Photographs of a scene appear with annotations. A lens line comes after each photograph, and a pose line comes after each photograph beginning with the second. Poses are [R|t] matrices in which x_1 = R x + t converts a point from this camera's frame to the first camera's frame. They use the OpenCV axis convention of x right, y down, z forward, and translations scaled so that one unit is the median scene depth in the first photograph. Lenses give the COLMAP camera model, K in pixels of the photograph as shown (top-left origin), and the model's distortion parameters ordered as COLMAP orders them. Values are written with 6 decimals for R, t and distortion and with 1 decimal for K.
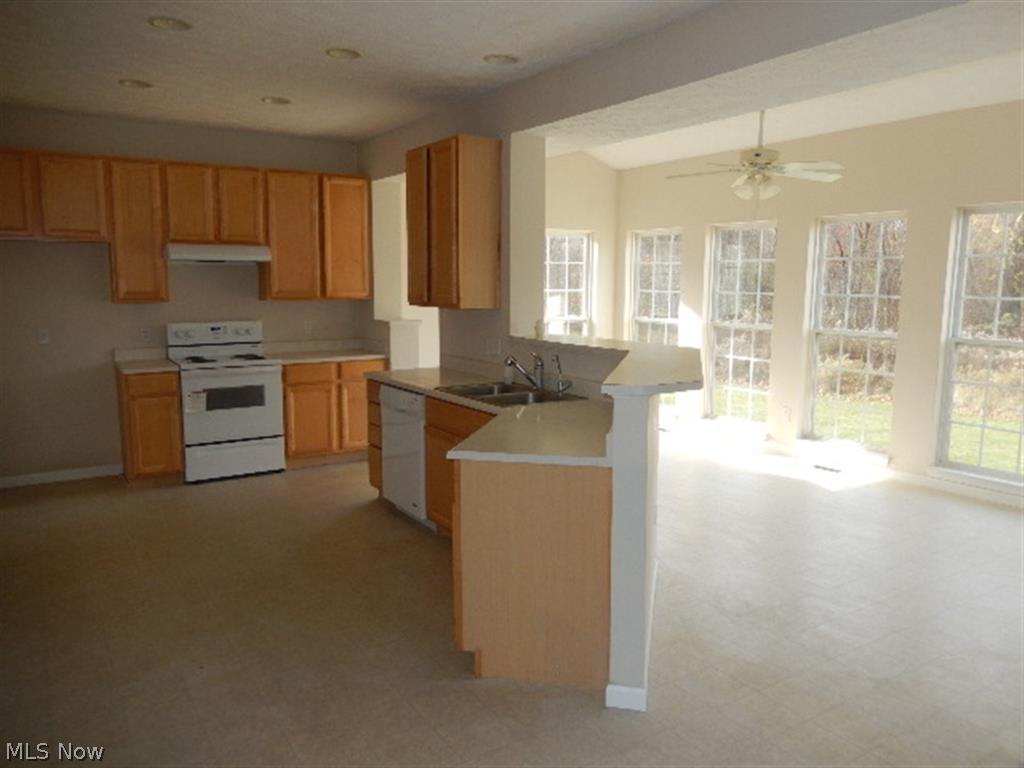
lens RADIAL K [[743.4, 0, 461.3], [0, 743.4, 386.8], [0, 0, 1]] dist [0.006584, 0.001260]
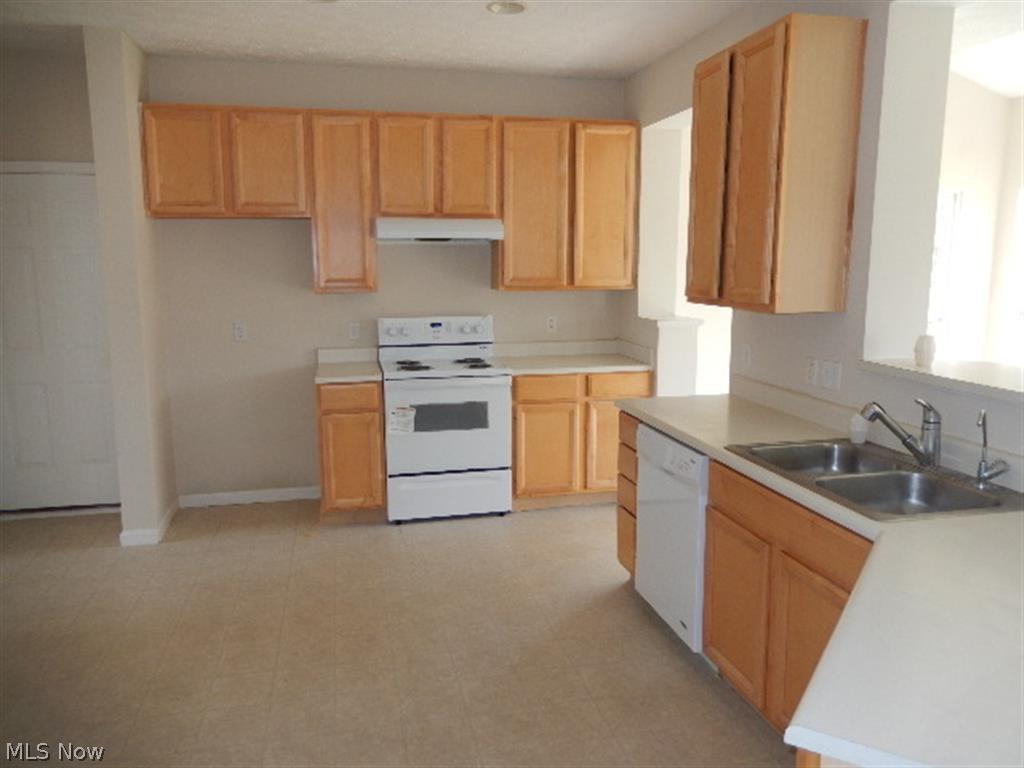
lens RADIAL K [[740.8, 0, 512.0], [0, 740.8, 384.0], [0, 0, 1]] dist [0.009441, 0.005826]
pose [[0.956878, 0.045596, -0.286889, -0.024108], [-0.039424, 0.998851, 0.027256, -0.043236], [0.287802, -0.014770, 0.957576, 0.283219]]
